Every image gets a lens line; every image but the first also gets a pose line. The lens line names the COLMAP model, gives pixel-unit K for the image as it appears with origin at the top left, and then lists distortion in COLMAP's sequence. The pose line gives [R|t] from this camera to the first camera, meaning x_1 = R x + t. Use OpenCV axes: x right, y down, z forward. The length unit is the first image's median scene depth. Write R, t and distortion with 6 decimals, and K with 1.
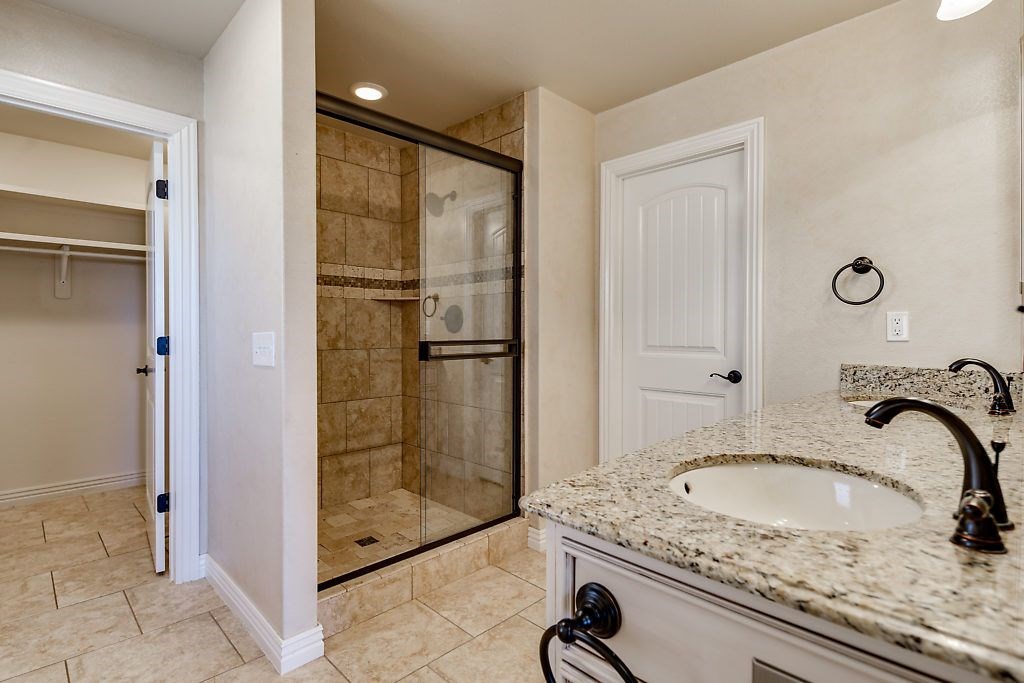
lens RADIAL K [[500.2, 0, 507.2], [0, 500.2, 336.4], [0, 0, 1]] dist [0.000836, -0.000404]
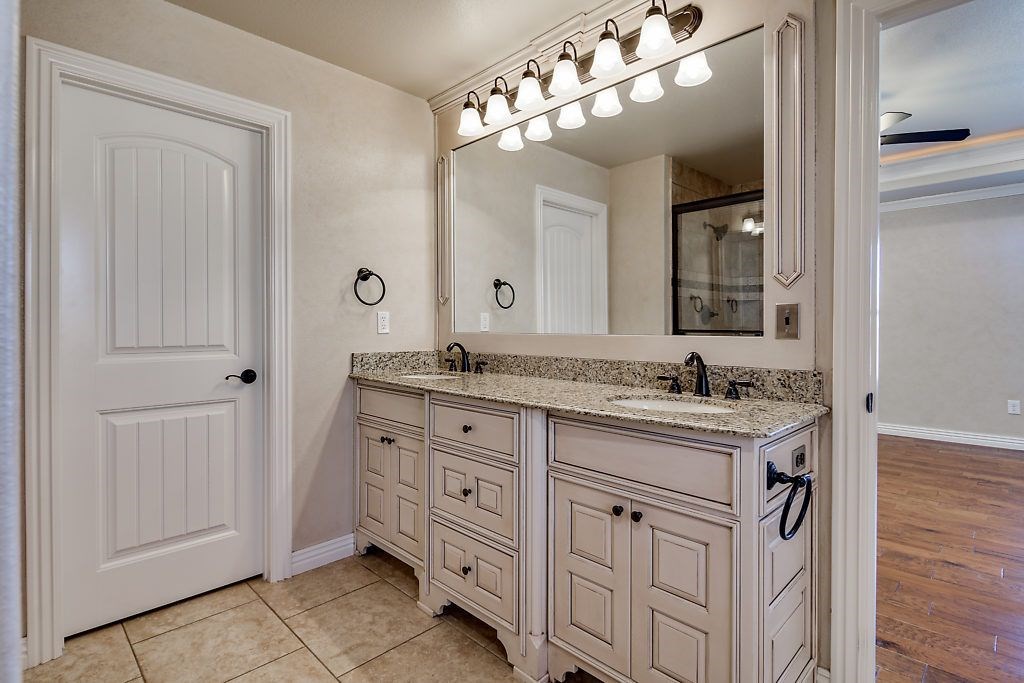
lens RADIAL K [[500.2, 0, 507.2], [0, 500.2, 336.4], [0, 0, 1]] dist [0.000836, -0.000404]
pose [[0.000368, -0.022261, 0.999752, -0.476505], [0.012518, 0.999674, 0.022255, -0.007112], [-0.999922, 0.012506, 0.000646, 0.543716]]
